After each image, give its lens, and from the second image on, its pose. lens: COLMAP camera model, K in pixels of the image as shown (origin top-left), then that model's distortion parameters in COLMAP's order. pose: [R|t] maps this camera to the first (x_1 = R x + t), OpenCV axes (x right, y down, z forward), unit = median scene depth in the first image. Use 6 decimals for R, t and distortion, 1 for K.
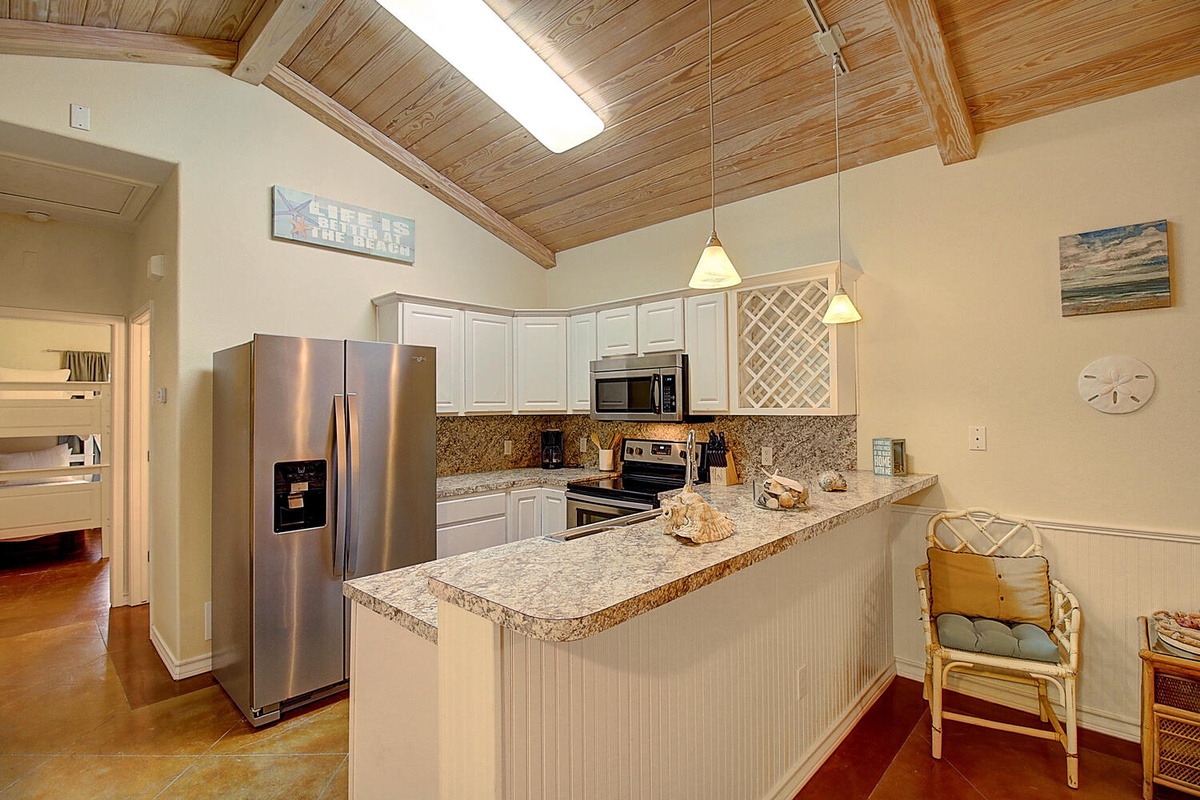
lens RADIAL K [[552.7, 0, 604.2], [0, 552.7, 393.4], [0, 0, 1]] dist [0.000252, -0.013097]
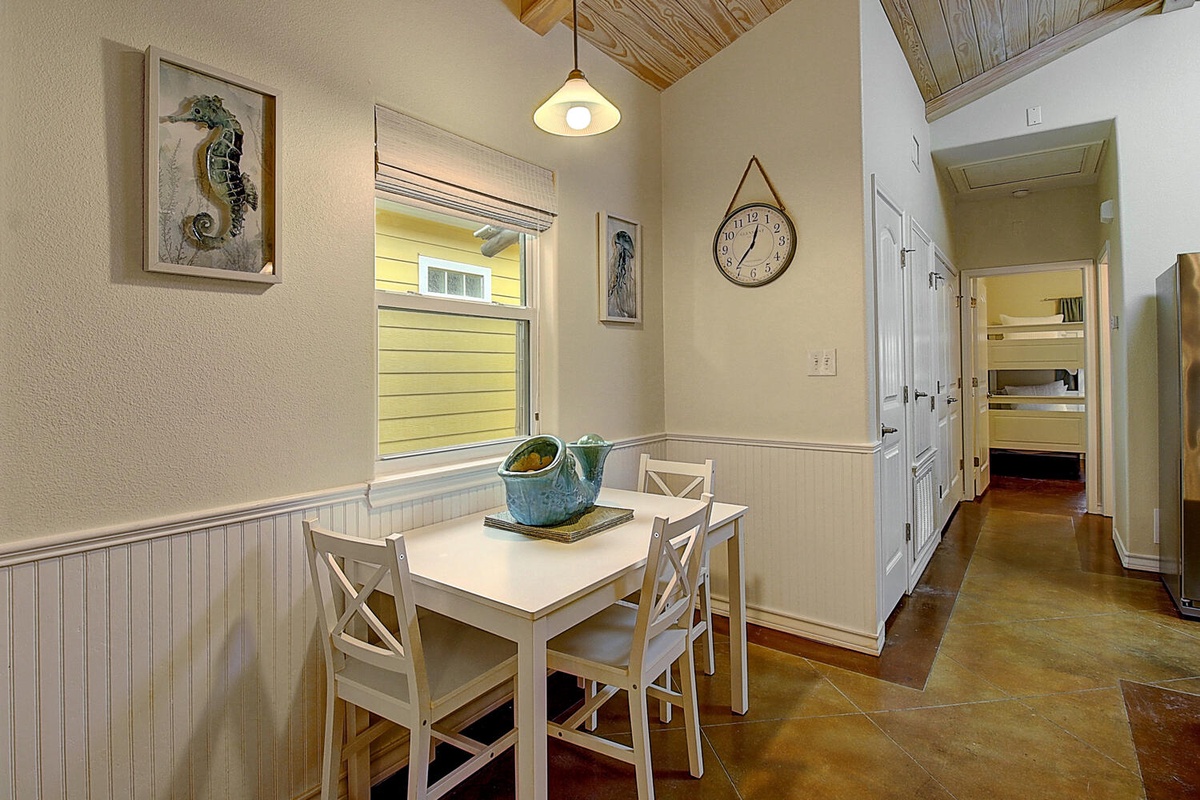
lens RADIAL K [[615.5, 0, 595.4], [0, 615.5, 367.6], [0, 0, 1]] dist [-0.004702, 0.000808]
pose [[0.118267, 0.001958, -0.992980, 0.356125], [0.034573, 0.999384, 0.006088, 0.054493], [0.992380, -0.035050, 0.118126, -0.237575]]
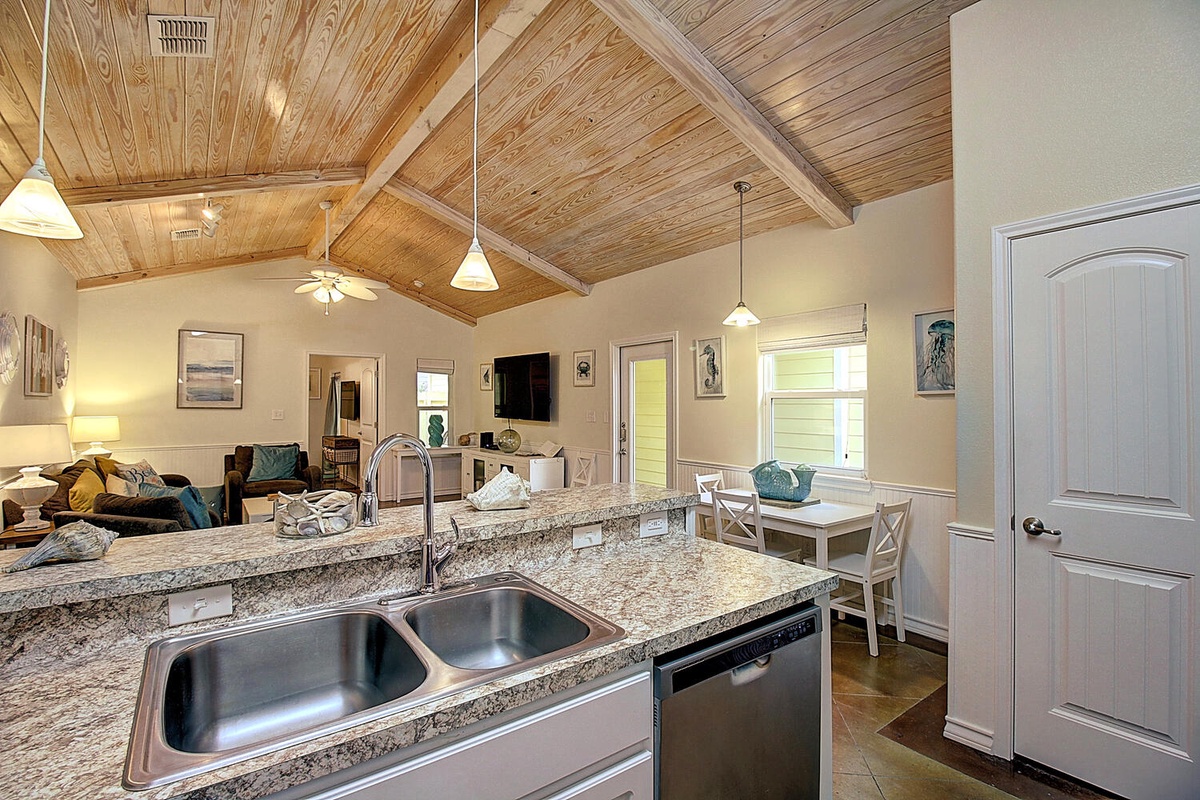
lens RADIAL K [[552.7, 0, 604.2], [0, 552.7, 393.4], [0, 0, 1]] dist [0.000252, -0.013097]
pose [[-0.984435, 0.012410, 0.175311, -0.121552], [0.005429, 0.999175, -0.040242, 0.029549], [-0.175666, -0.038663, -0.983690, 1.029283]]
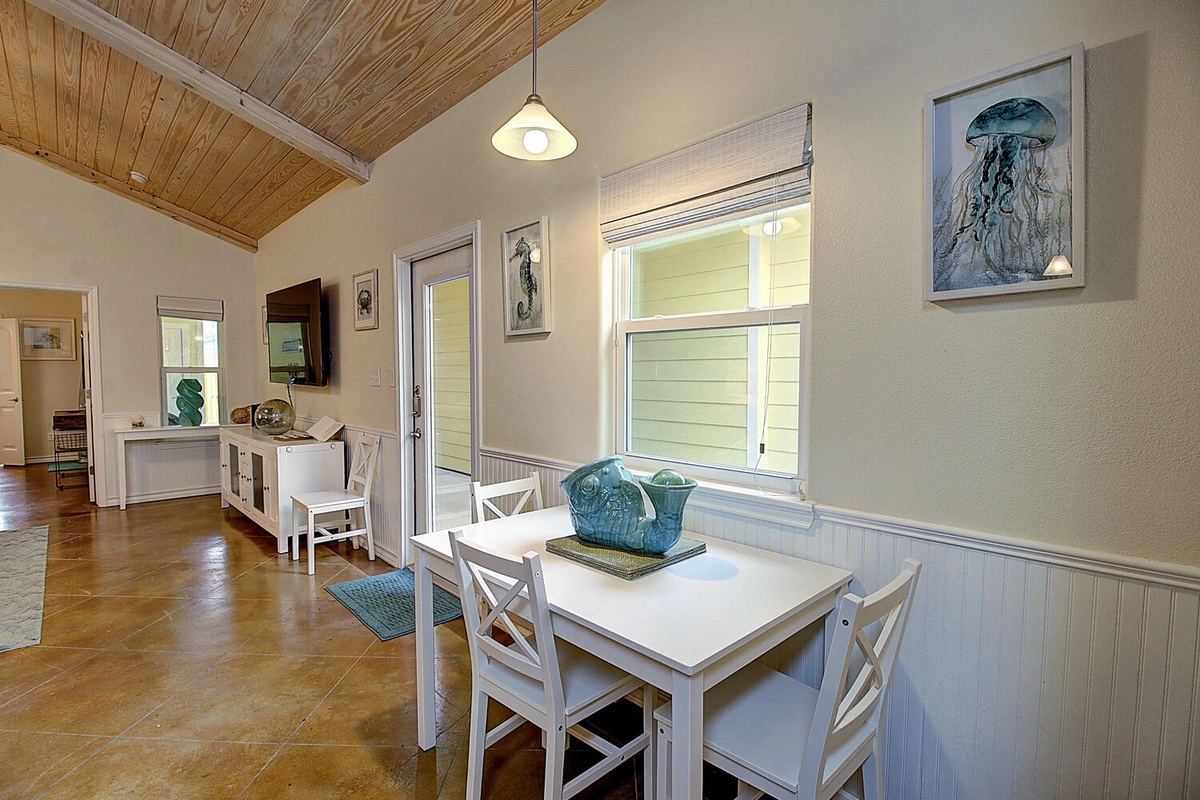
lens RADIAL K [[555.9, 0, 598.0], [0, 555.9, 396.3], [0, 0, 1]] dist [0.000219, -0.013889]
pose [[-0.998377, 0.007211, 0.056491, -0.291299], [0.008205, 0.999815, 0.017390, 0.056743], [-0.056355, 0.017825, -0.998252, 0.330458]]
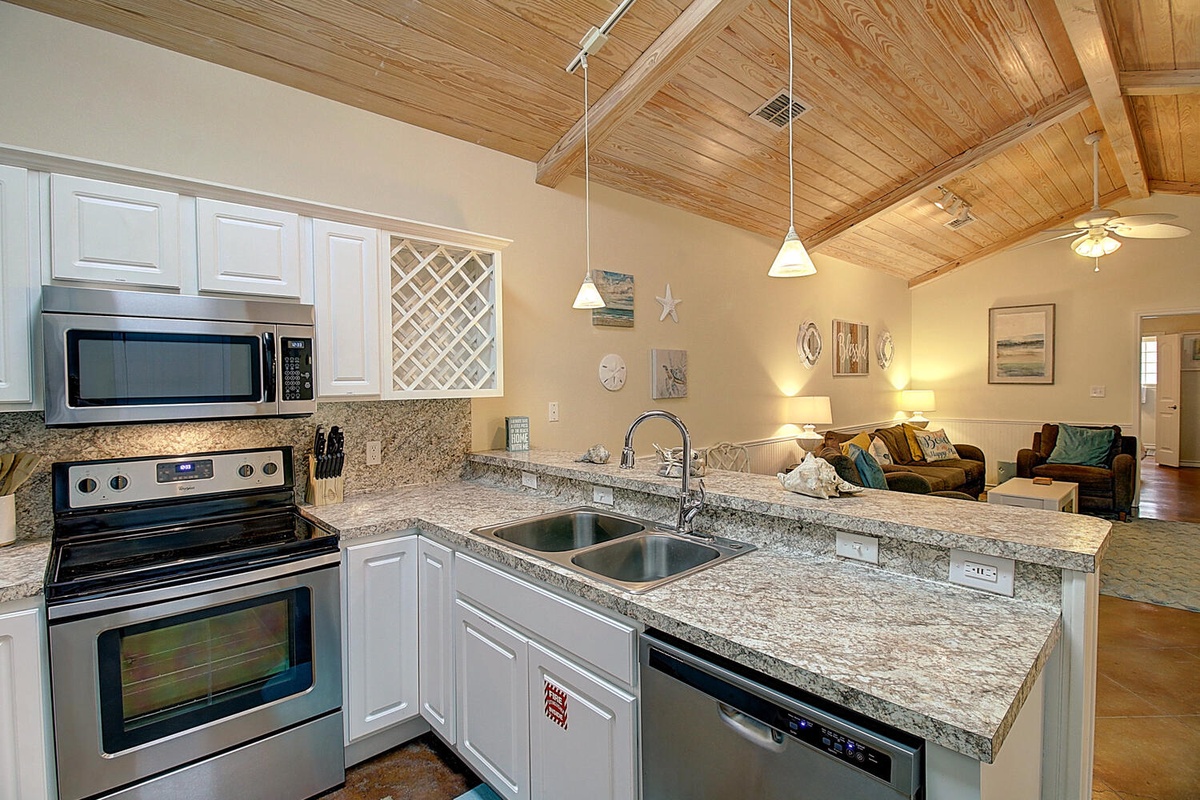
lens RADIAL K [[561.3, 0, 598.2], [0, 561.3, 395.2], [0, 0, 1]] dist [-0.001244, -0.012371]
pose [[0.077339, -0.016530, 0.996868, -0.495609], [-0.009819, 0.999801, 0.017340, 0.016177], [-0.996957, -0.011129, 0.077161, 0.660740]]
